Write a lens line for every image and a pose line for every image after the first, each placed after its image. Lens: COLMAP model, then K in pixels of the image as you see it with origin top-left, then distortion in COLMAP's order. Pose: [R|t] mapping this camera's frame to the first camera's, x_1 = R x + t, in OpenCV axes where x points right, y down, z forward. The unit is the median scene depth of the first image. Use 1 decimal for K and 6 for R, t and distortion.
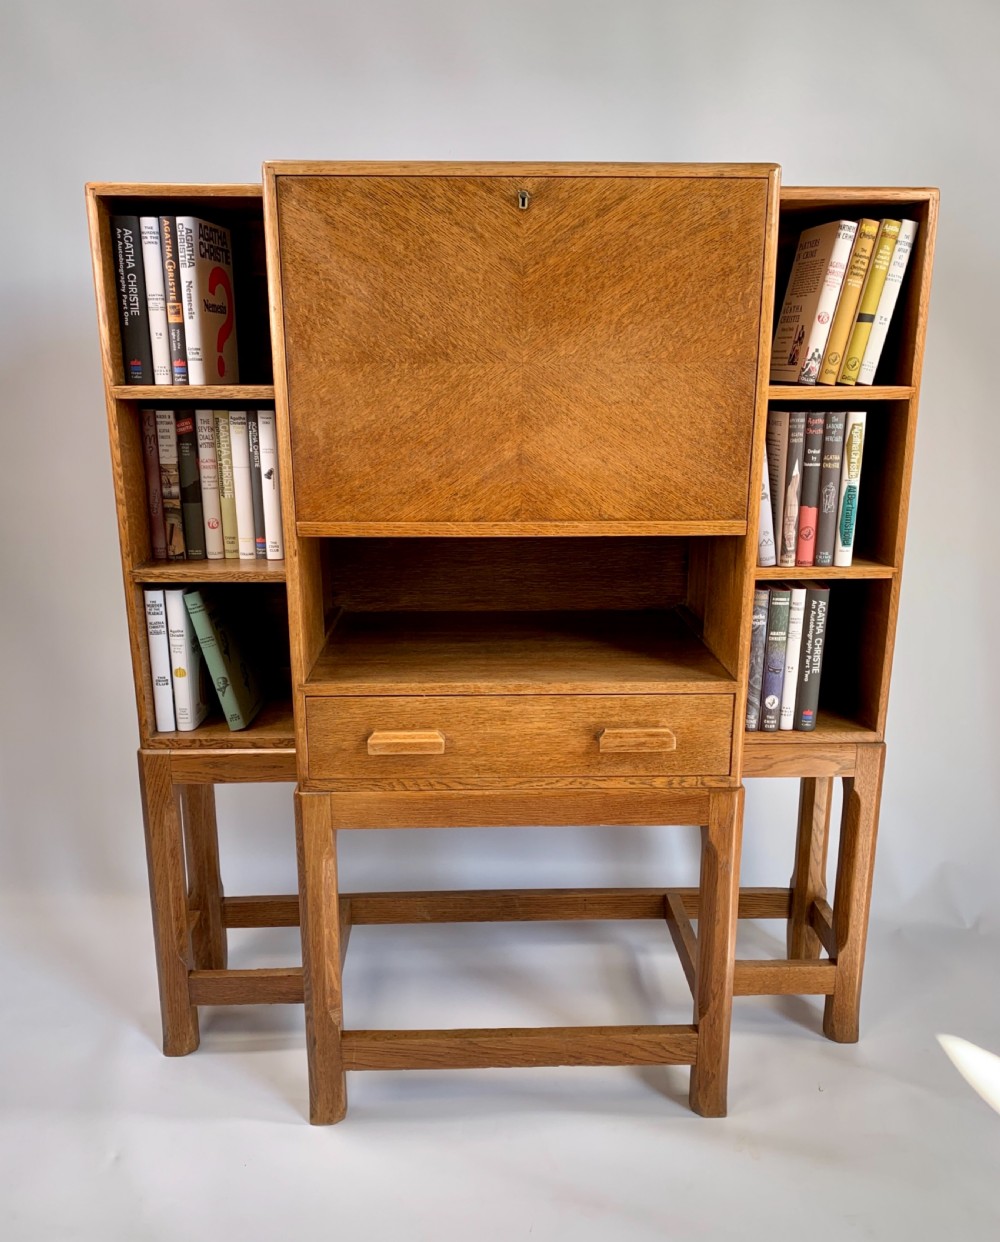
lens RADIAL K [[1070.6, 0, 501.9], [0, 1070.6, 657.3], [0, 0, 1]] dist [0.039287, -0.053827]
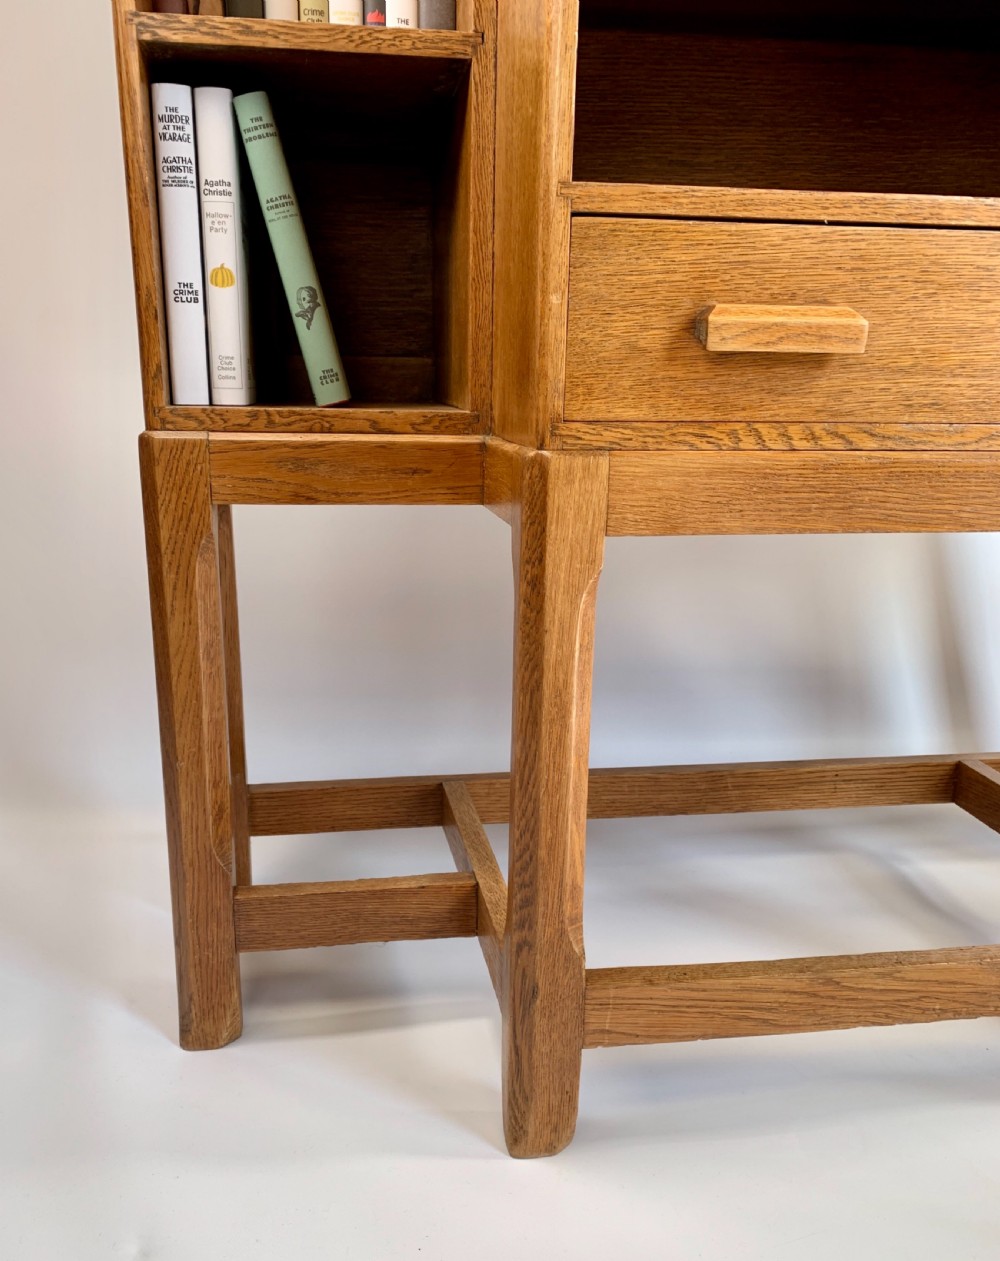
lens RADIAL K [[1090.5, 0, 470.5], [0, 1090.5, 703.6], [0, 0, 1]] dist [0.048779, -0.076140]
pose [[0.993660, -0.021187, 0.110410, -0.264705], [0.018120, 0.999423, 0.028715, 0.213776], [-0.110955, -0.026533, 0.993471, 0.515197]]
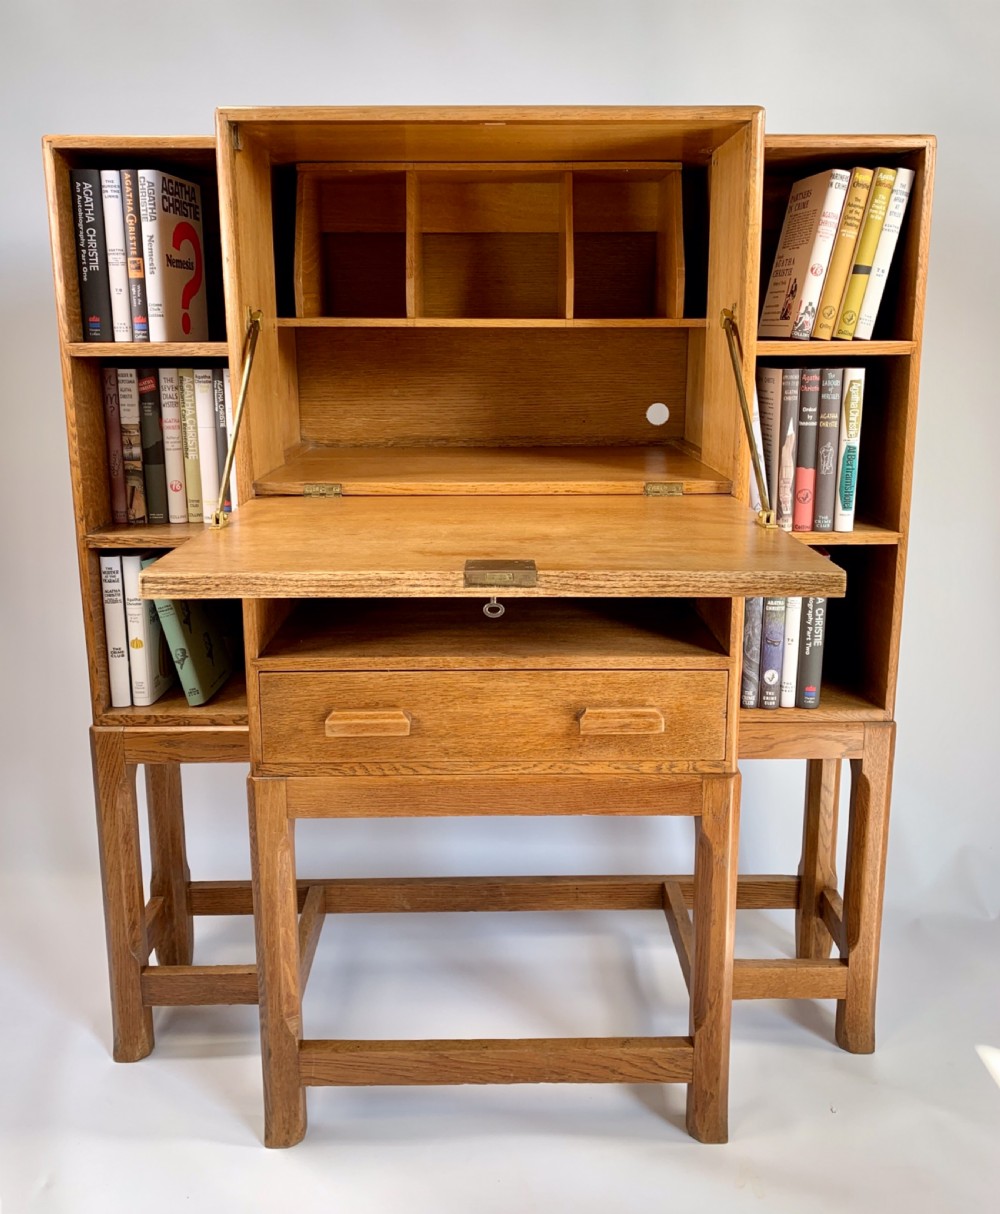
lens RADIAL K [[1049.5, 0, 501.5], [0, 1049.5, 541.2], [0, 0, 1]] dist [0.004076, 0.015877]
pose [[0.999792, 0.000431, -0.020413, 0.040702], [-0.001913, 0.997359, -0.072606, -0.009707], [0.020327, 0.072629, 0.997152, 0.090449]]
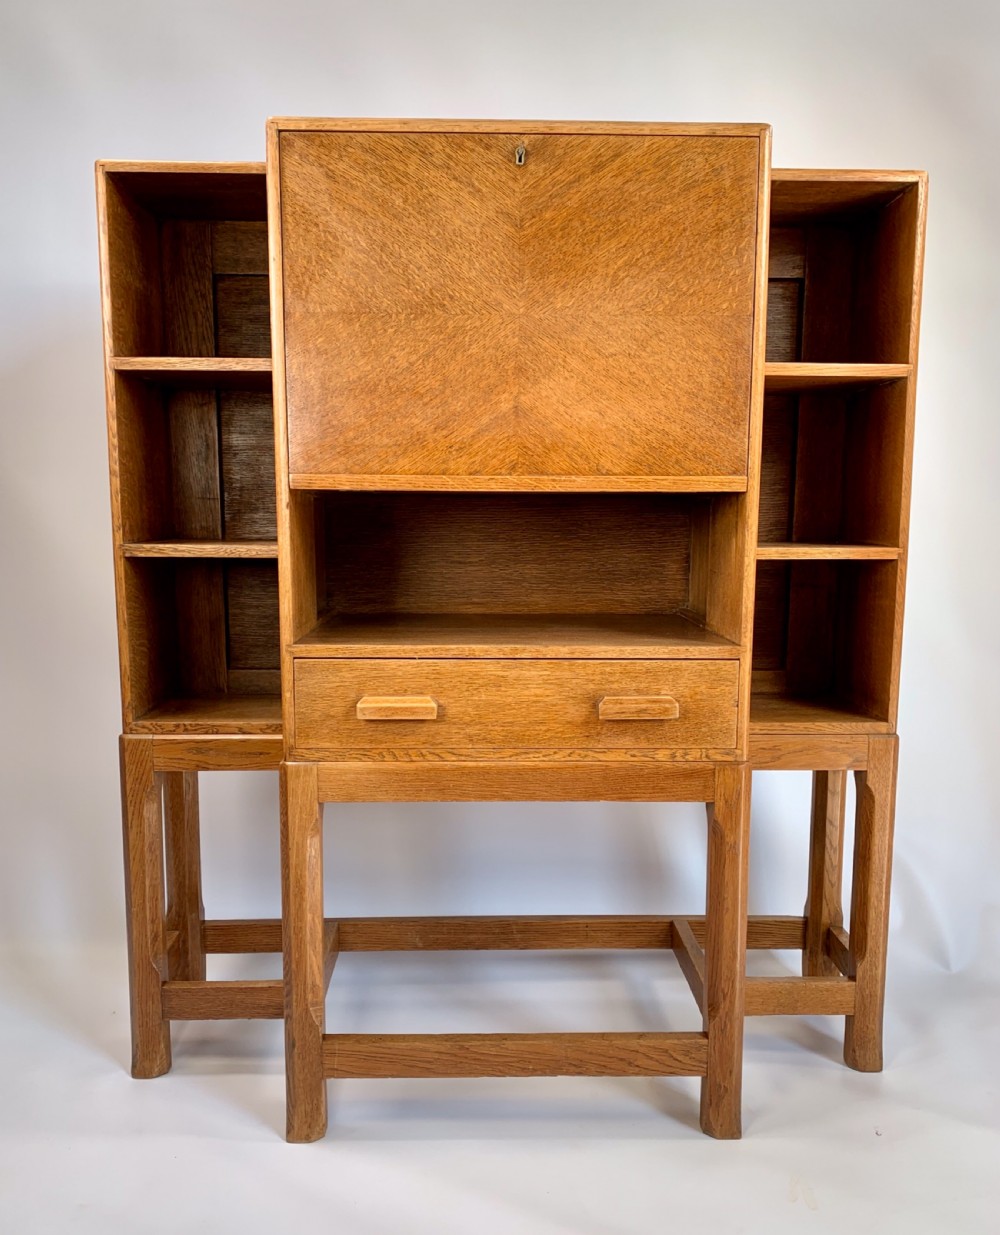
lens RADIAL K [[1064.5, 0, 501.1], [0, 1064.5, 658.5], [0, 0, 1]] dist [0.039287, -0.053827]
pose [[0.999972, 0.004768, -0.005816, 0.008452], [-0.005503, 0.991020, -0.133602, 0.155368], [0.005127, 0.133631, 0.991018, 0.047453]]
